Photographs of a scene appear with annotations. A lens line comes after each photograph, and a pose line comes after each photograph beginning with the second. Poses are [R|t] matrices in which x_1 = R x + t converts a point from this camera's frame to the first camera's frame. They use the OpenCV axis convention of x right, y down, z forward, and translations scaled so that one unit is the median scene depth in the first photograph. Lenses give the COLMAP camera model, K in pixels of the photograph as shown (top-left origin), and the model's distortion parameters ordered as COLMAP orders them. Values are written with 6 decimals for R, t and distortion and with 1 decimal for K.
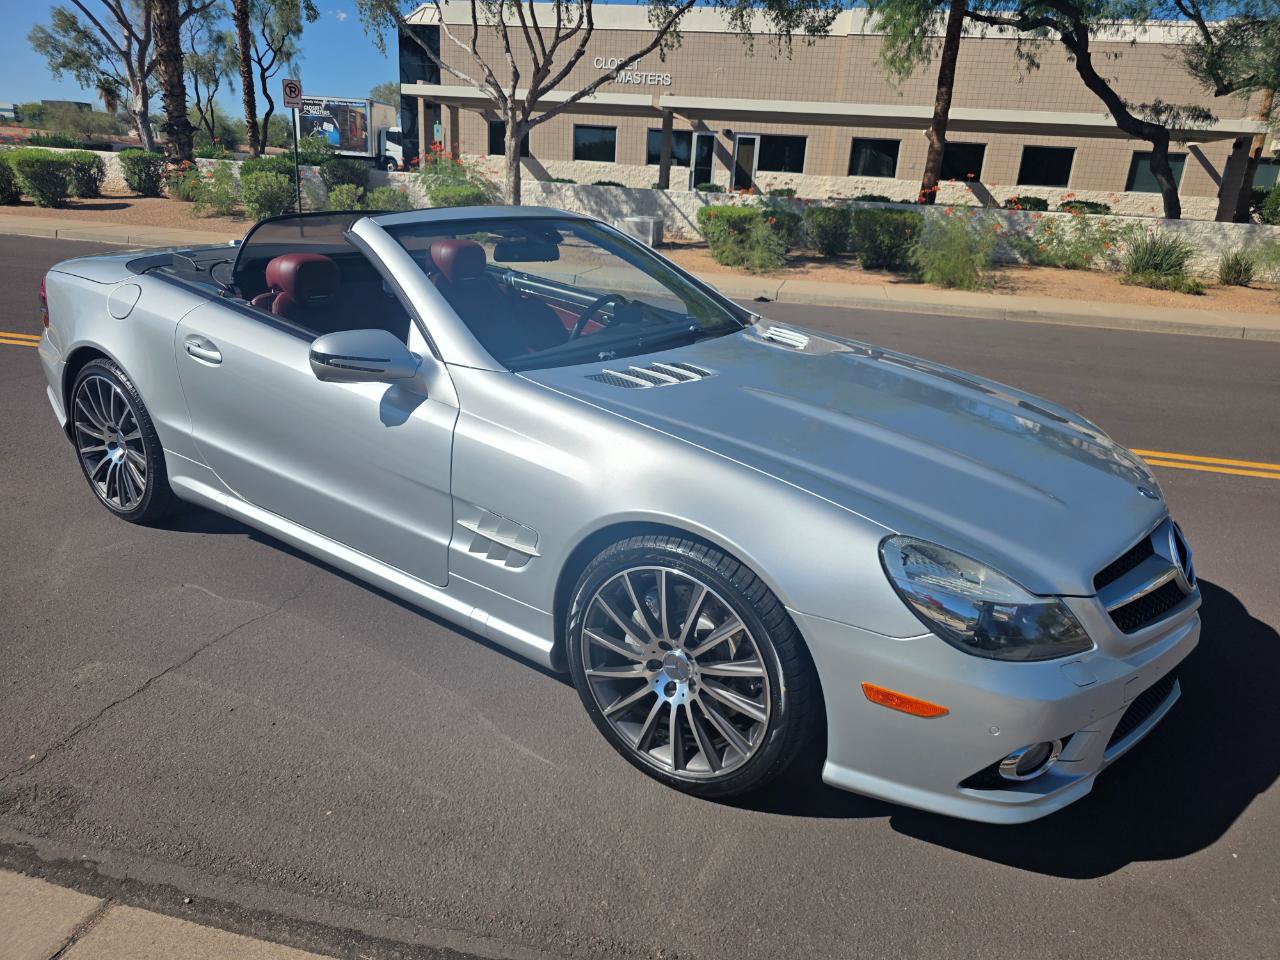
lens RADIAL K [[868.6, 0, 644.6], [0, 868.6, 475.2], [0, 0, 1]] dist [0.037367, -0.032841]
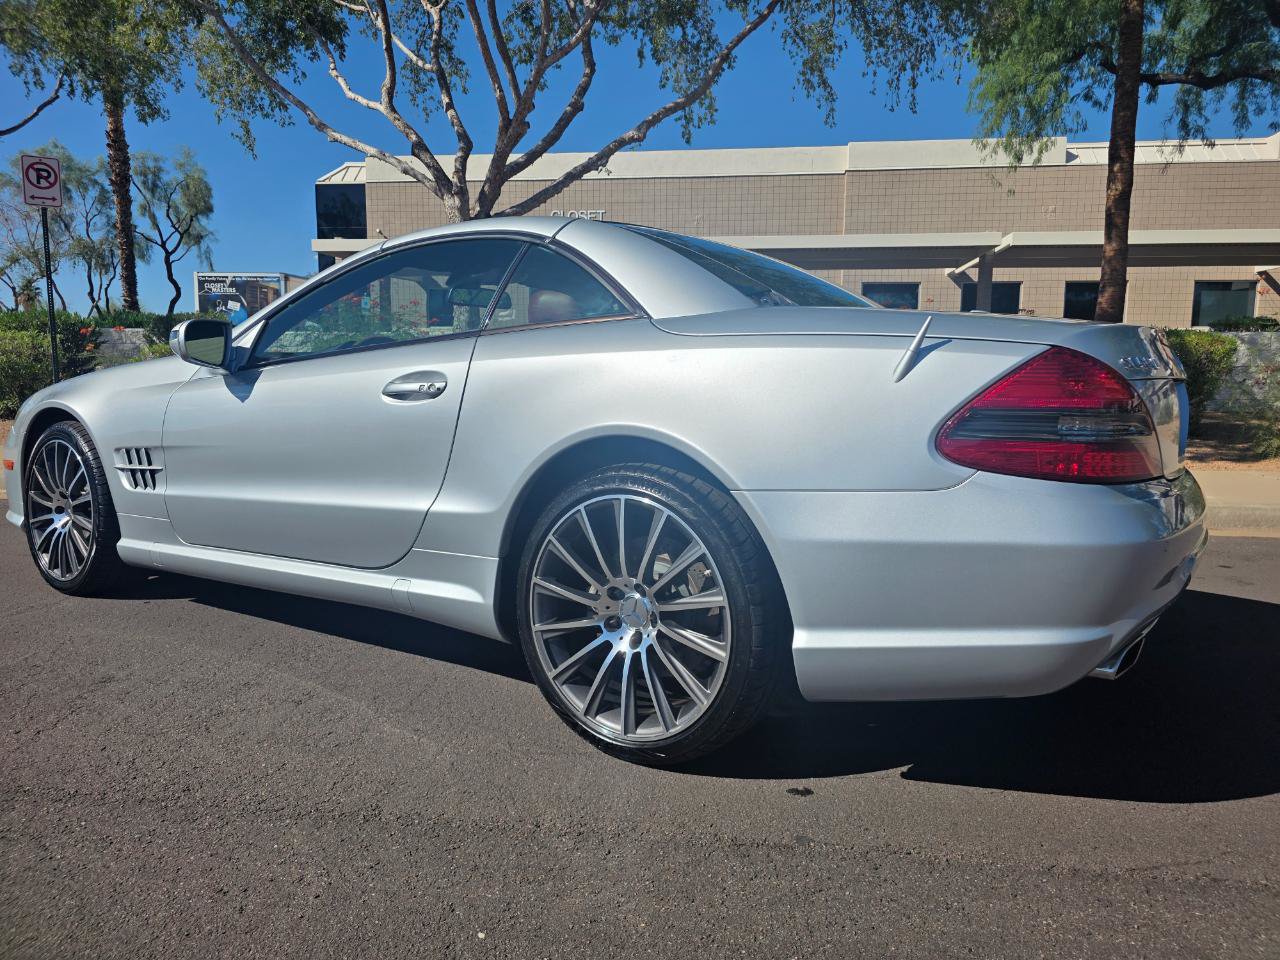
lens RADIAL K [[868.6, 0, 651.7], [0, 868.6, 471.2], [0, 0, 1]] dist [0.037367, -0.032841]
pose [[0.995494, -0.058864, 0.074346, -0.075021], [0.072213, 0.978732, -0.192011, -0.119882], [-0.061462, 0.196514, 0.978573, 0.439351]]
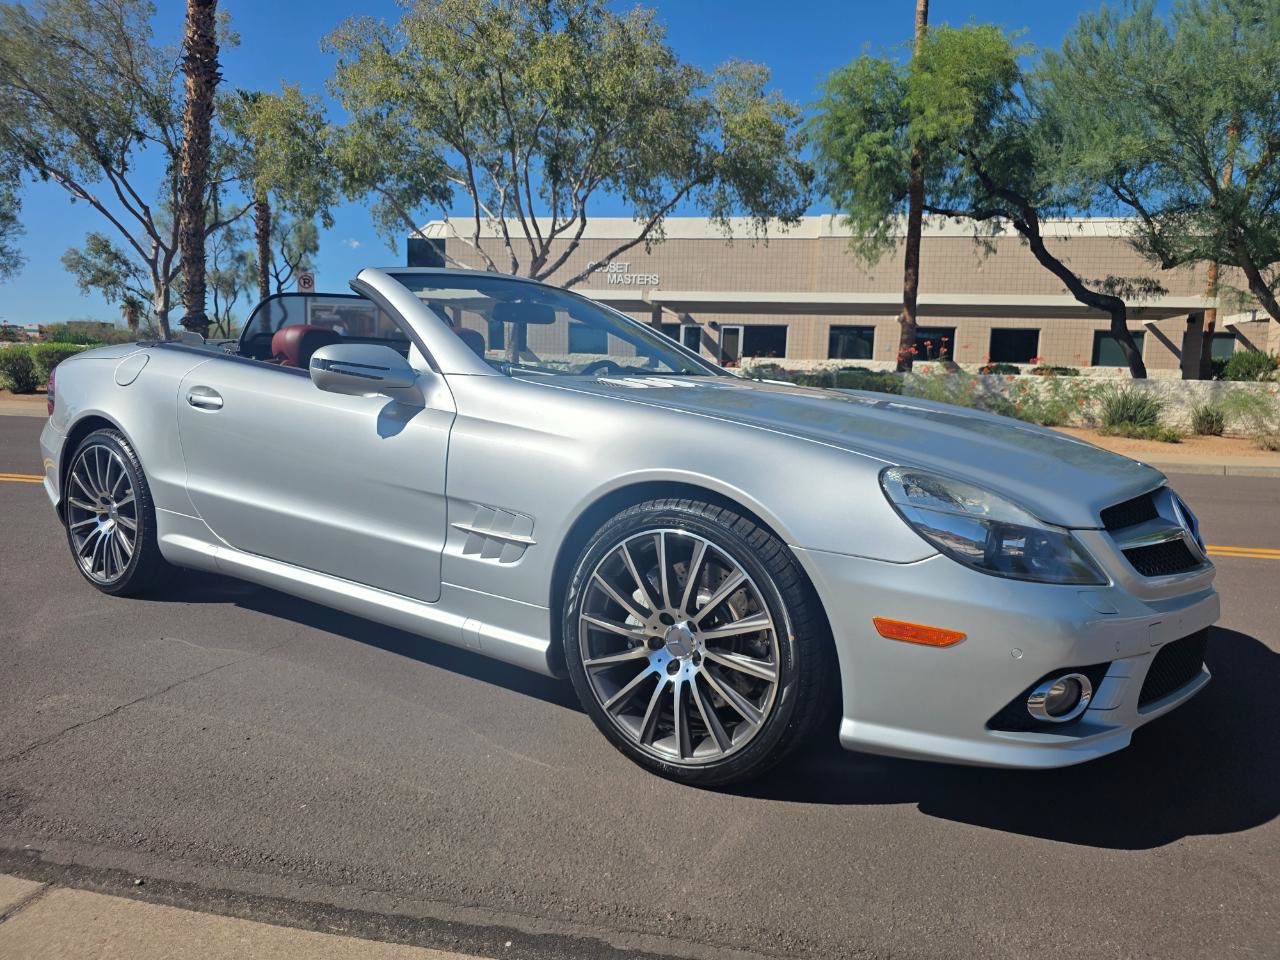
lens RADIAL K [[868.6, 0, 648.4], [0, 868.6, 471.2], [0, 0, 1]] dist [0.037367, -0.032841]
pose [[0.999647, -0.024230, 0.010886, -0.000335], [0.026027, 0.975345, -0.219144, 0.029764], [-0.005308, 0.219350, 0.975632, 0.003832]]
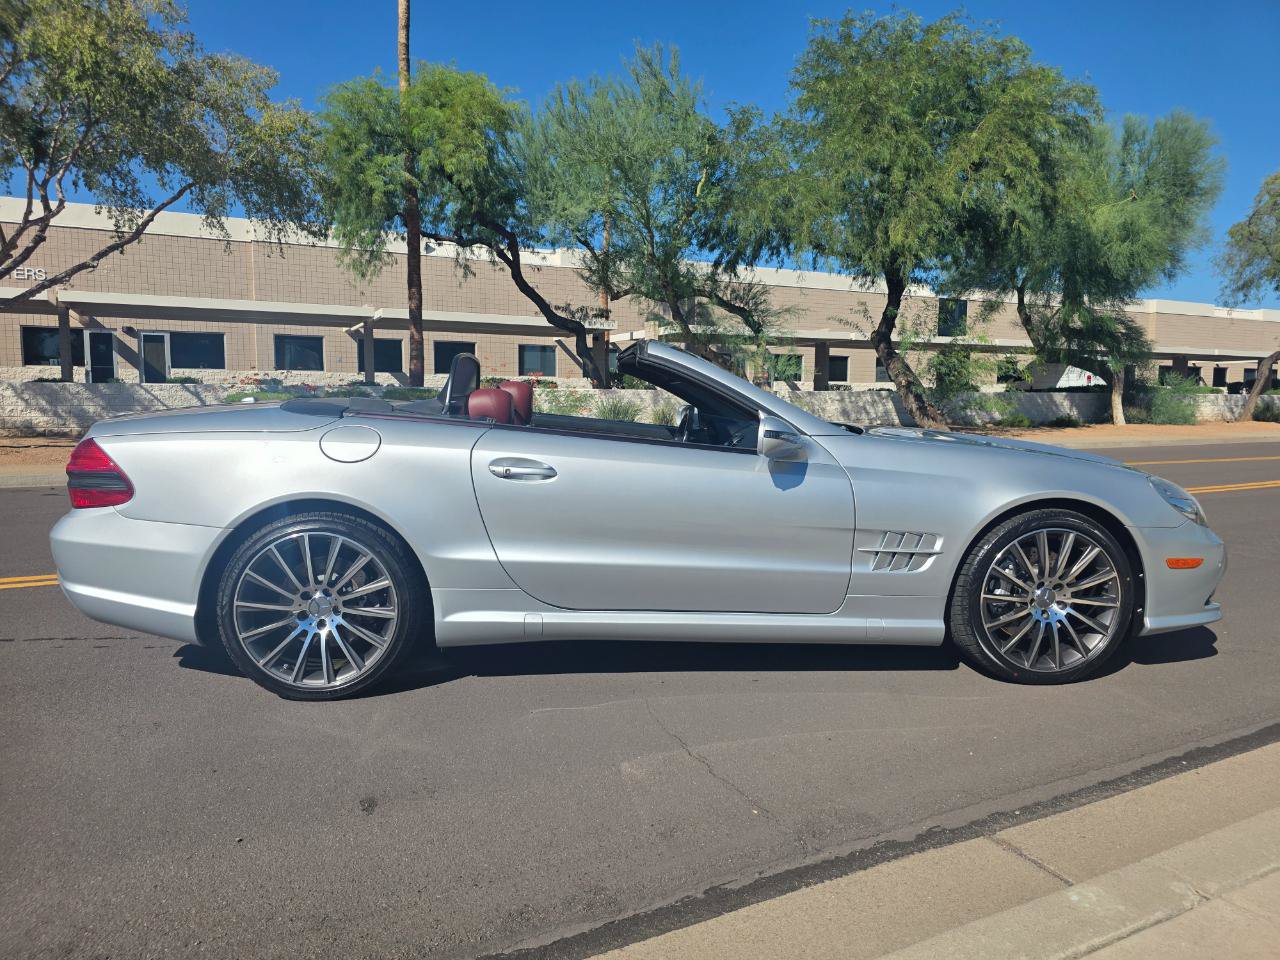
lens RADIAL K [[868.6, 0, 643.5], [0, 868.6, 467.2], [0, 0, 1]] dist [0.037367, -0.032841]
pose [[0.768159, -0.102597, 0.631985, -0.175743], [0.240373, 0.961086, -0.136143, 0.004667], [-0.593424, 0.256491, 0.762929, 0.023142]]
